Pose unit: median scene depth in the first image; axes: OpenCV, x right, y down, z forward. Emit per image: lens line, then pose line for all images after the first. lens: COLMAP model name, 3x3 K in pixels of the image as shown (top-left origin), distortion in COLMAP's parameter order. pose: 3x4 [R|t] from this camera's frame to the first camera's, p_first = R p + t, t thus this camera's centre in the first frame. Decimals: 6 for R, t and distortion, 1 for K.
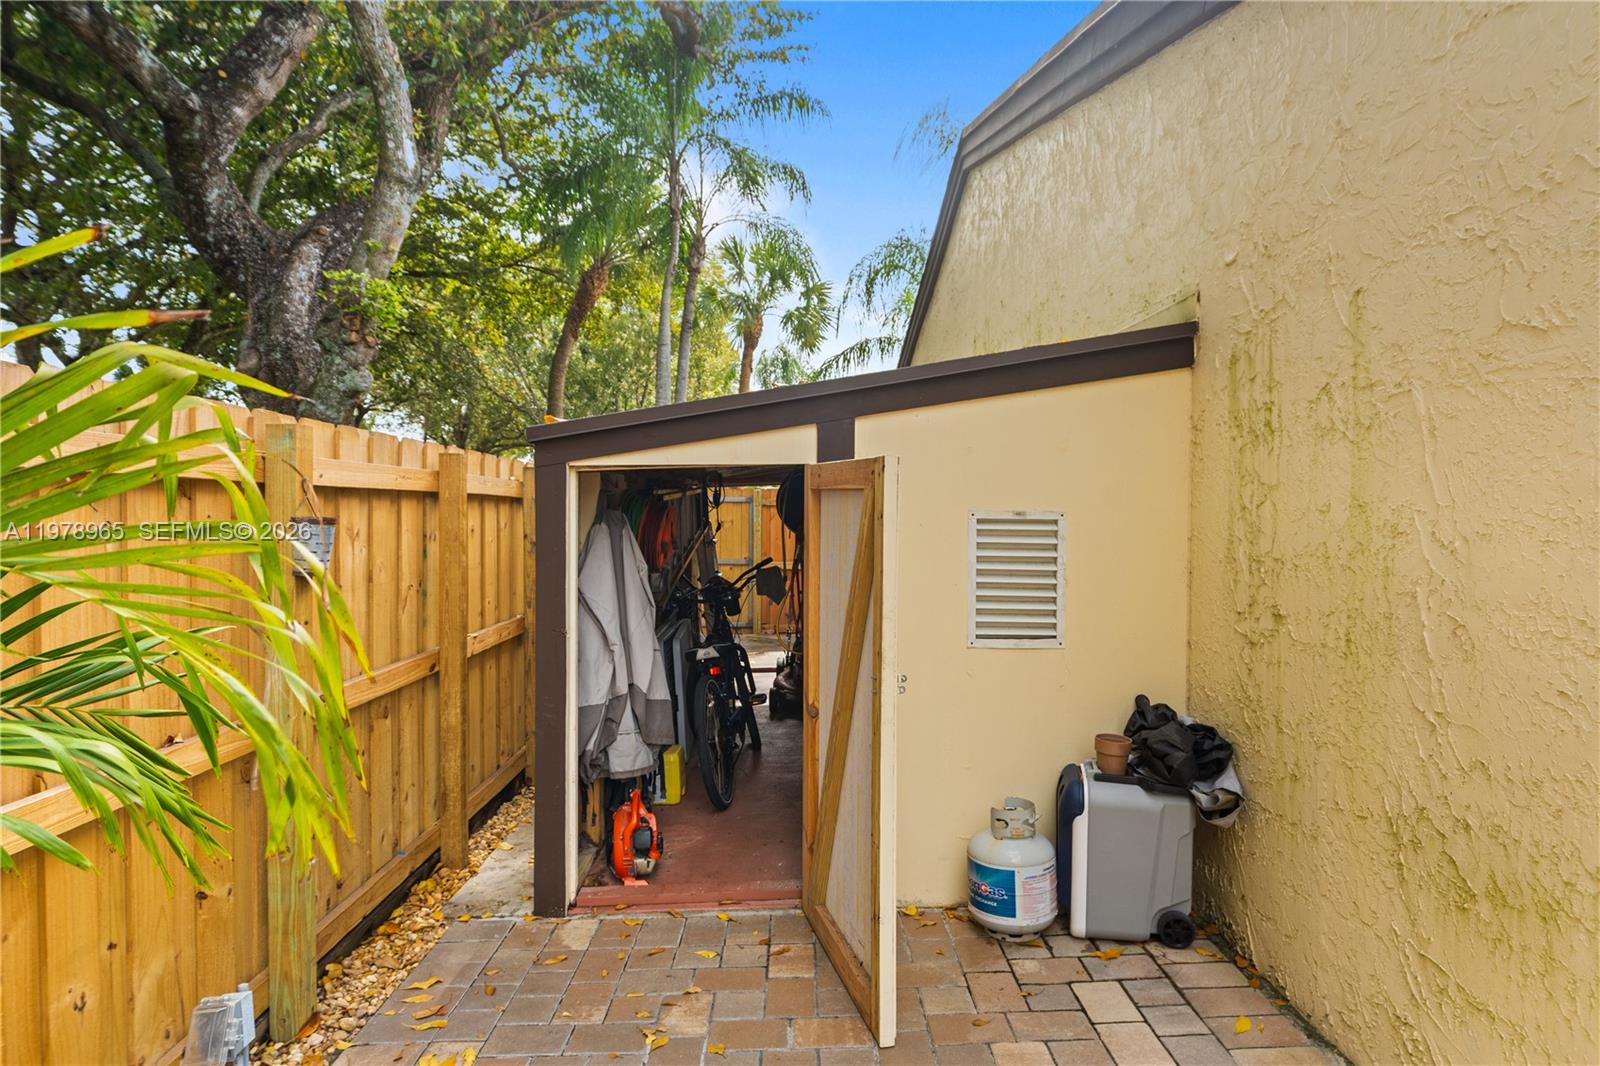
lens RADIAL K [[932.1, 0, 802.9], [0, 932.1, 531.8], [0, 0, 1]] dist [0.006019, -0.000501]
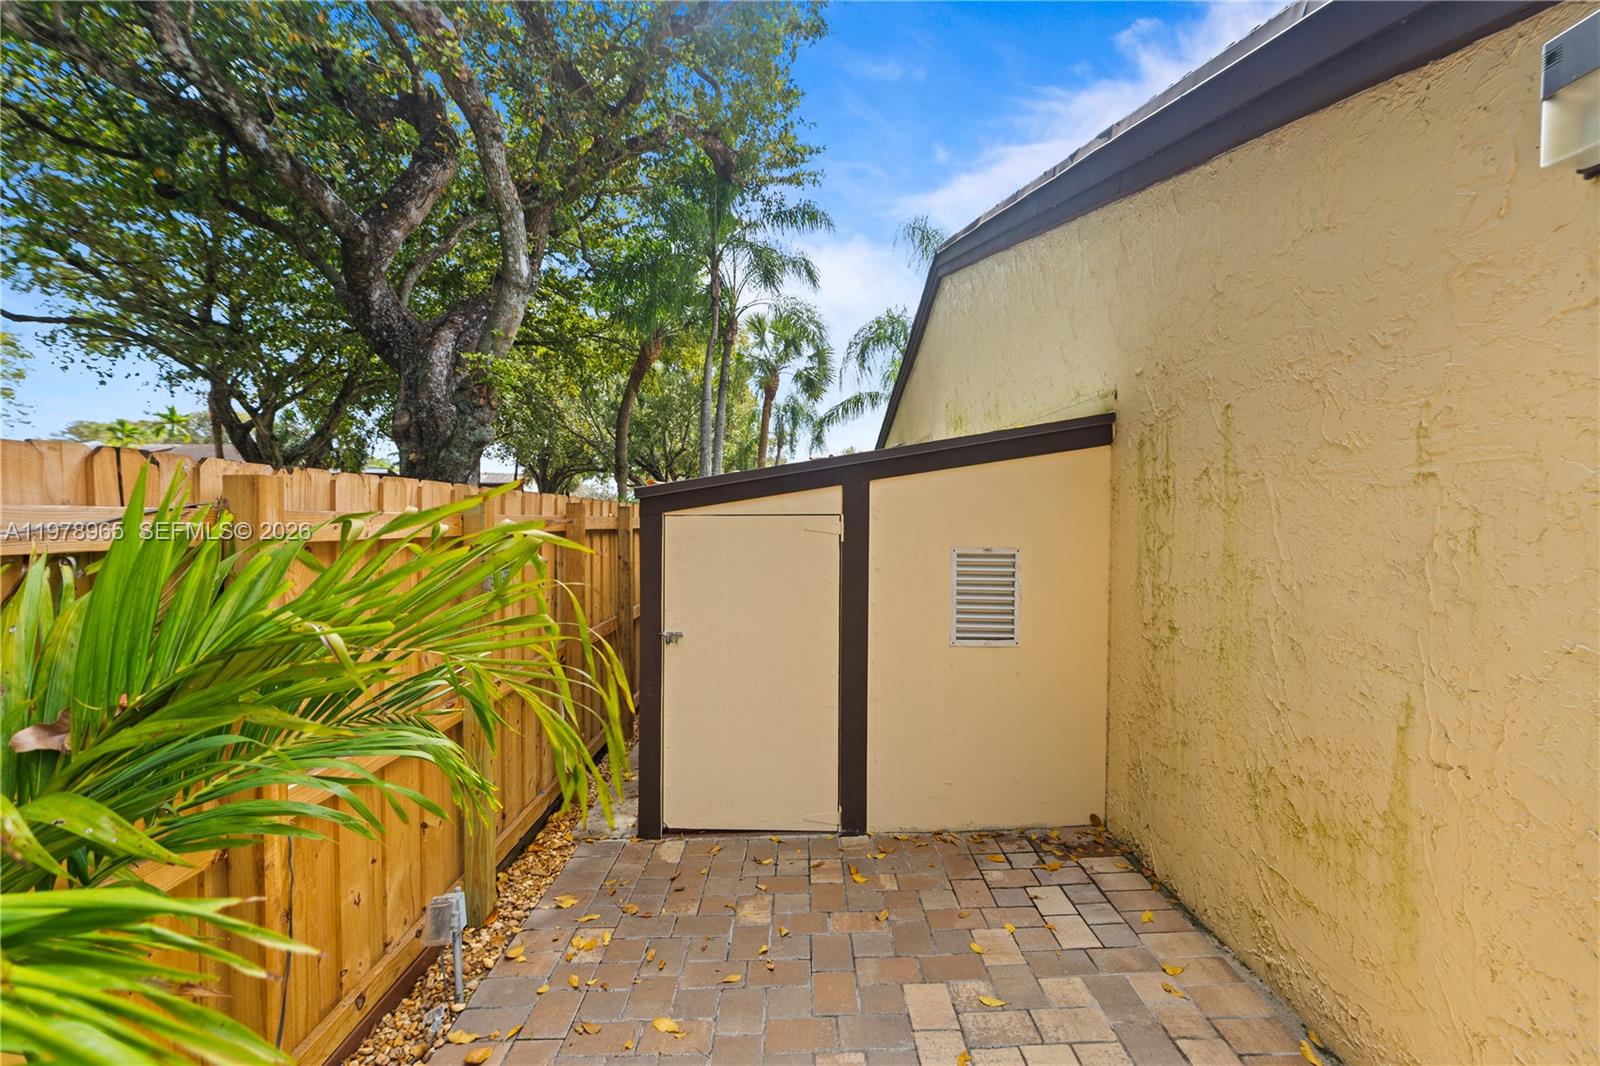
lens RADIAL K [[723.3, 0, 804.0], [0, 723.3, 533.9], [0, 0, 1]] dist [-0.002006, 0.000348]
pose [[0.999998, 0.000562, -0.001952, -0.042257], [-0.000565, 0.999999, -0.001471, -0.044657], [0.001951, 0.001472, 0.999997, -0.085460]]
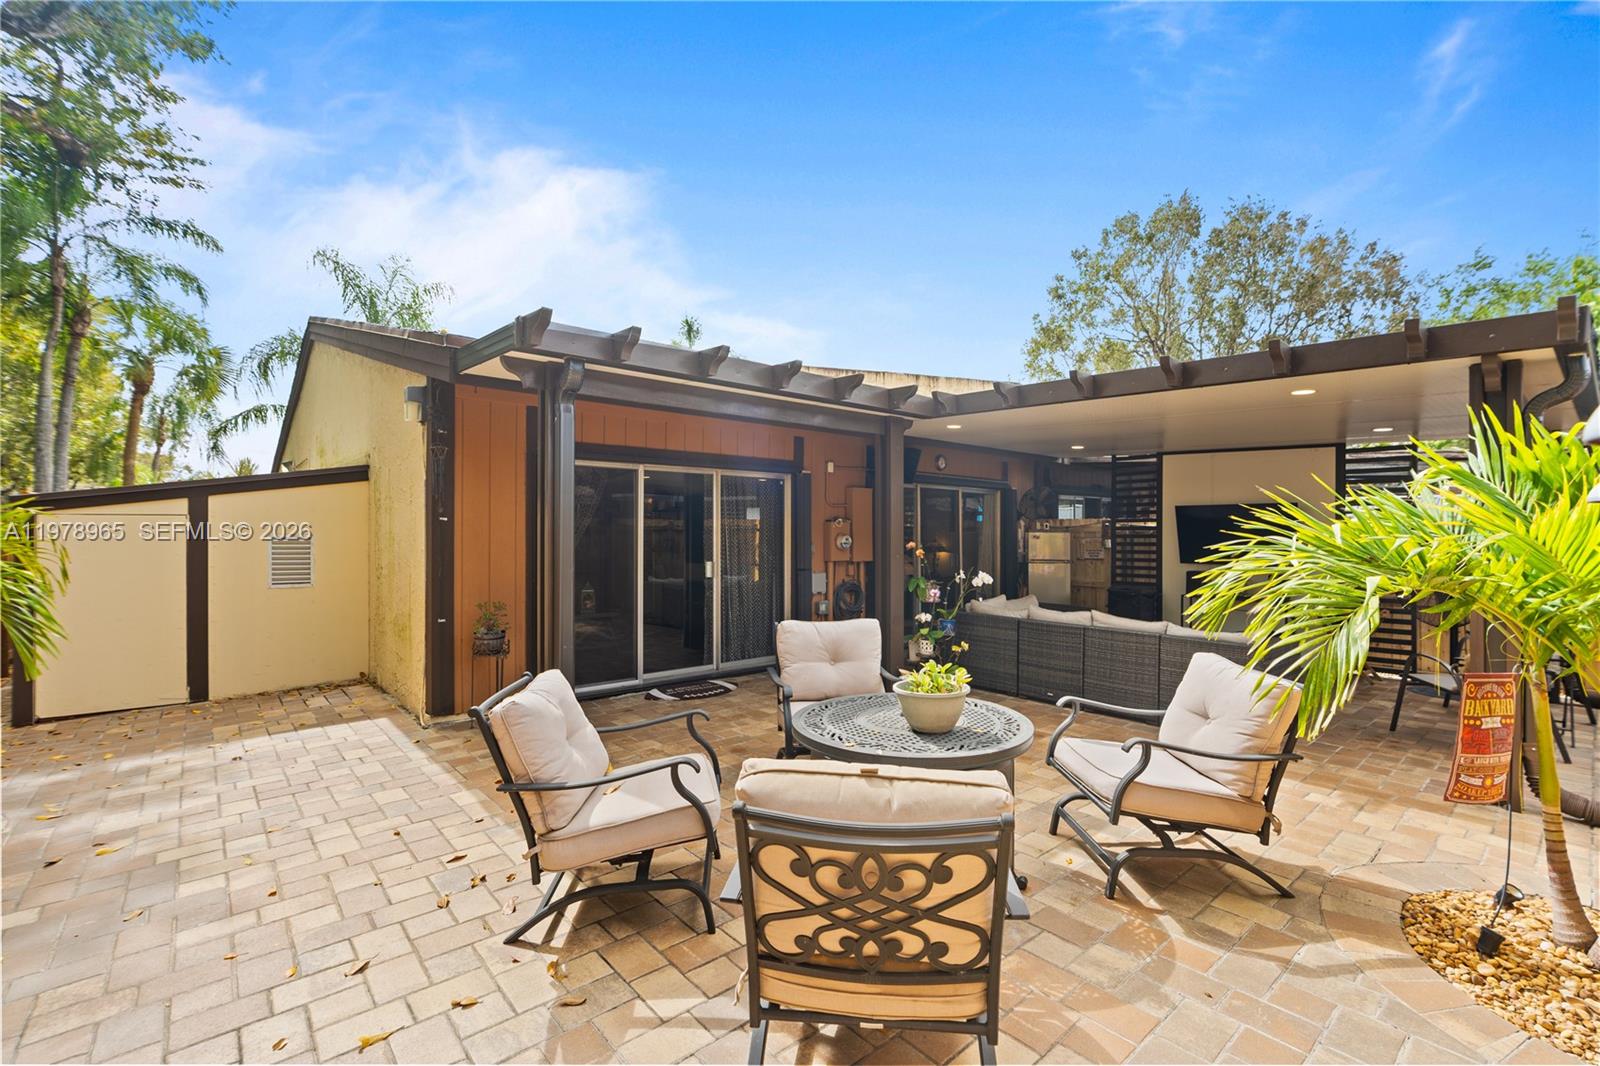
lens RADIAL K [[707.2, 0, 800.0], [0, 707.2, 533.0], [0, 0, 1]] dist [-0.010610, 0.005024]
pose [[0.764936, -0.003840, 0.644095, 0.049169], [0.017047, 0.999753, -0.014285, 0.022356], [-0.643881, 0.021908, 0.764812, -1.388083]]
